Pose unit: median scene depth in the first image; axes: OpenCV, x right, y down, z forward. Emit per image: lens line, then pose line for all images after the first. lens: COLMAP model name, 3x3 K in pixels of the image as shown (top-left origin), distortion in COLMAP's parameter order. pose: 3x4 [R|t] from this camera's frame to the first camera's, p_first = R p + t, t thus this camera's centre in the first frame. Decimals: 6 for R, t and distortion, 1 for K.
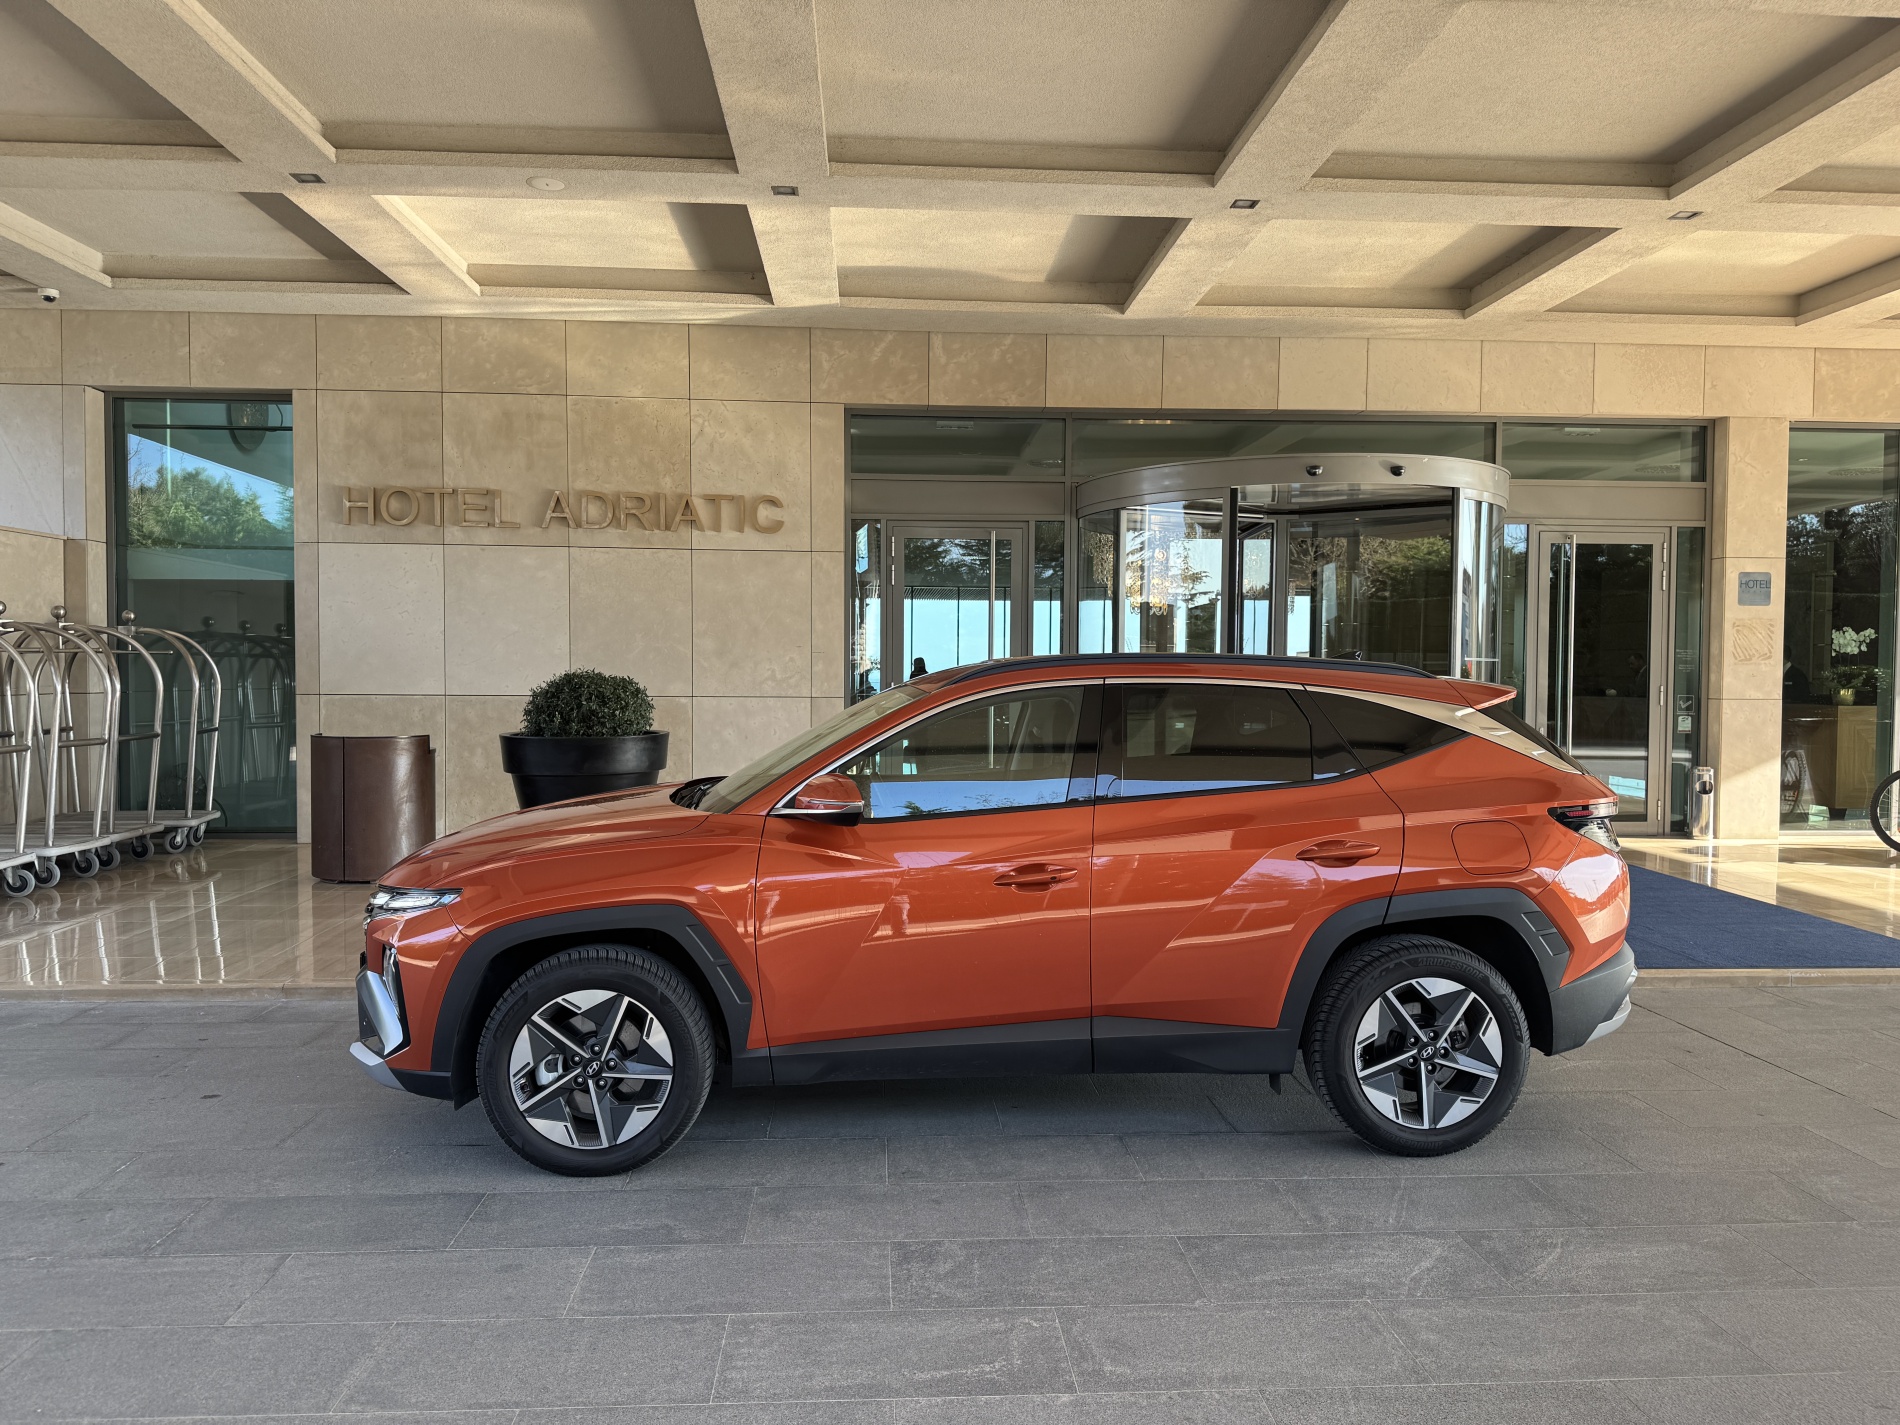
lens RADIAL K [[1330.1, 0, 950.0], [0, 1330.1, 712.5], [0, 0, 1]] dist [0.115238, -0.136110]
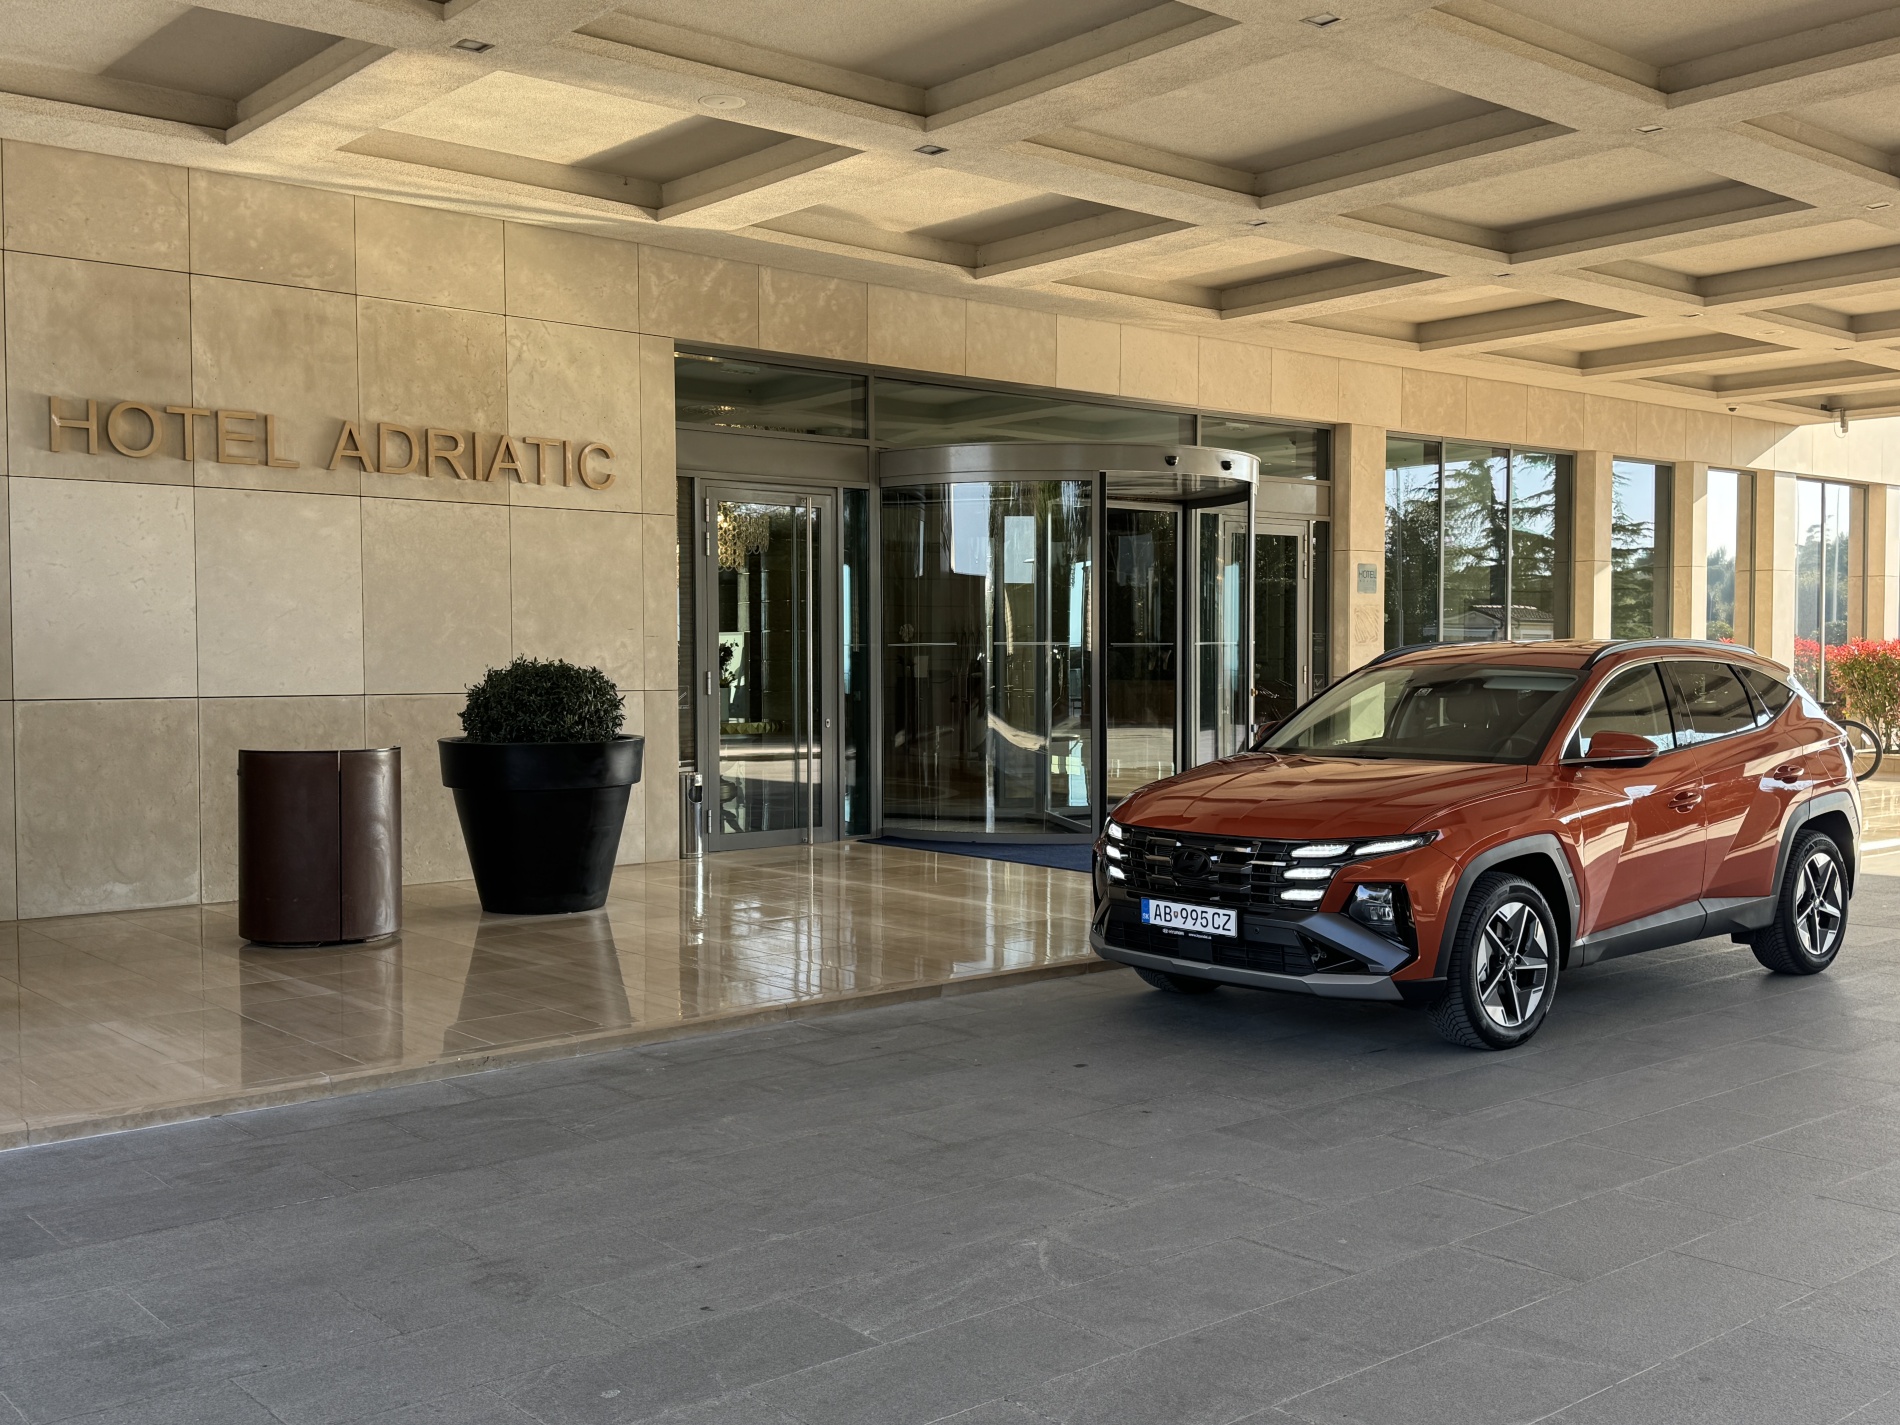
lens RADIAL K [[1912.4, 0, 950.0], [0, 1912.4, 712.5], [0, 0, 1]] dist [0.232234, -0.495886]
pose [[0.794201, -0.026942, 0.607057, -0.686914], [0.026576, 0.999601, 0.009595, -0.004175], [-0.607074, 0.008513, 0.794600, -0.064311]]
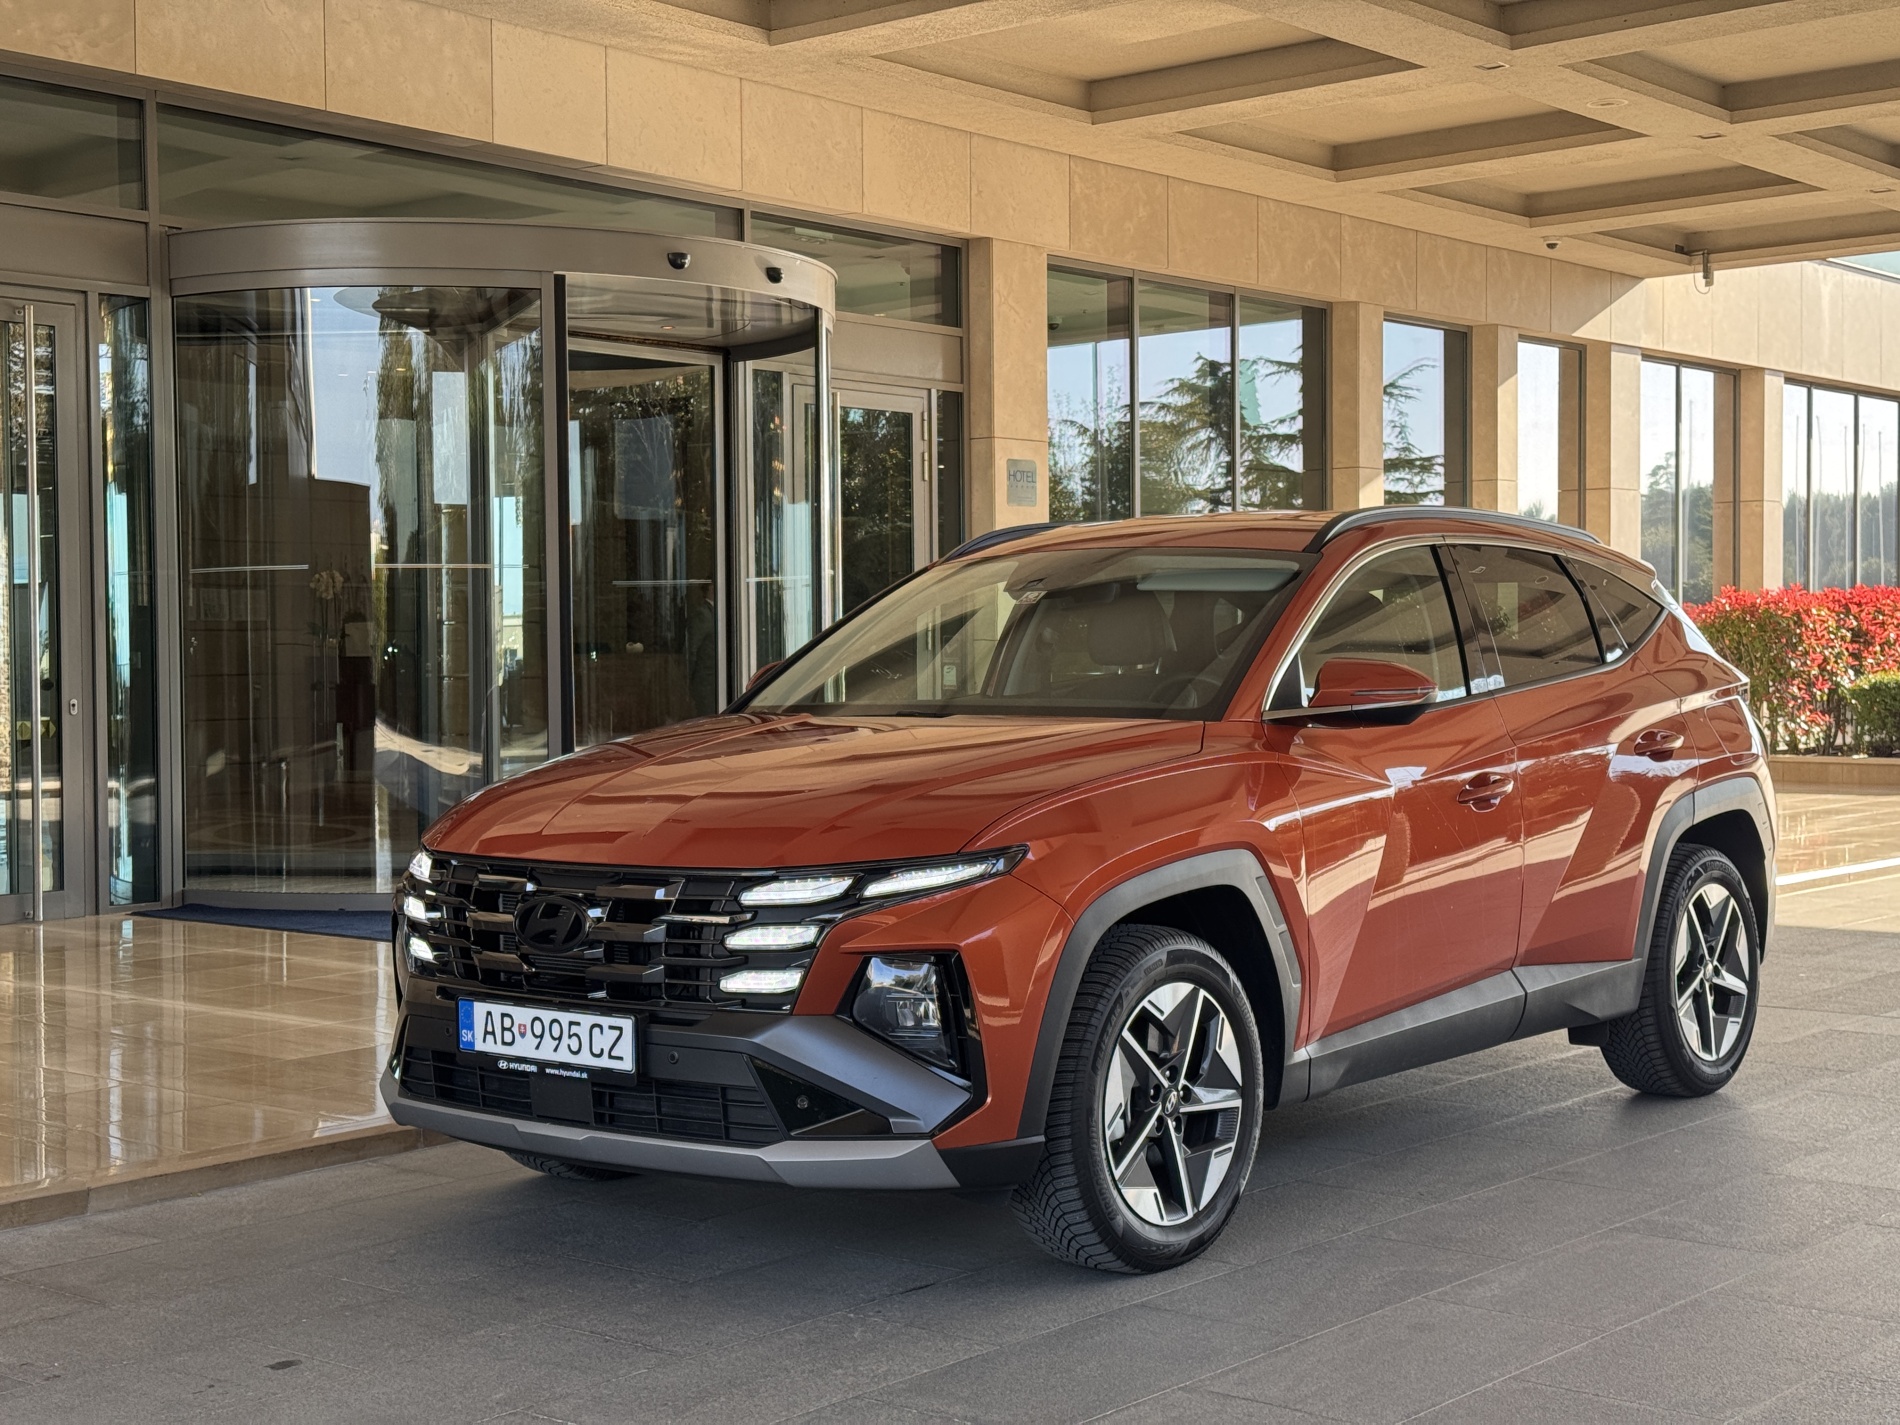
lens RADIAL K [[2687.3, 0, 950.0], [0, 2687.3, 712.5], [0, 0, 1]] dist [0.165791, -0.105971]
pose [[0.686231, -0.029016, 0.726805, -0.492160], [0.036265, 0.999326, 0.005655, 0.021956], [-0.726479, 0.022477, 0.686821, 0.056130]]
